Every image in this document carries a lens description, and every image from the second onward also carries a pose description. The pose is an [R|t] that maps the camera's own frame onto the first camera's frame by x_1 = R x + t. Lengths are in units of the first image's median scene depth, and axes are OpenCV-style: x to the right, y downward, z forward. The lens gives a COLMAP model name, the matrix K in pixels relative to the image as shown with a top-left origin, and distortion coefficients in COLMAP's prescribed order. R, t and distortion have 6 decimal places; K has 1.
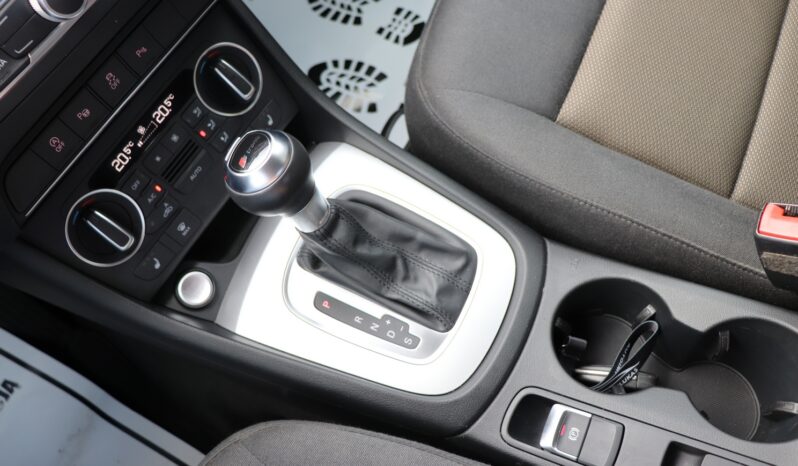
lens RADIAL K [[658.9, 0, 394.7], [0, 658.9, 227.9], [0, 0, 1]] dist [-0.181494, 0.150607]
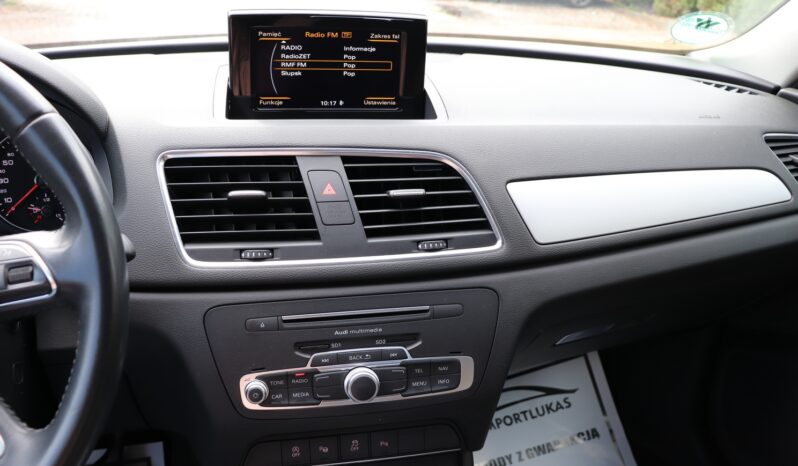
lens RADIAL K [[658.9, 0, 394.7], [0, 658.9, 227.9], [0, 0, 1]] dist [-0.181494, 0.150607]
pose [[0.691237, 0.441613, -0.571987, 0.191706], [-0.700813, 0.602699, -0.381596, -0.031945], [0.176218, 0.664630, 0.726096, -0.297364]]
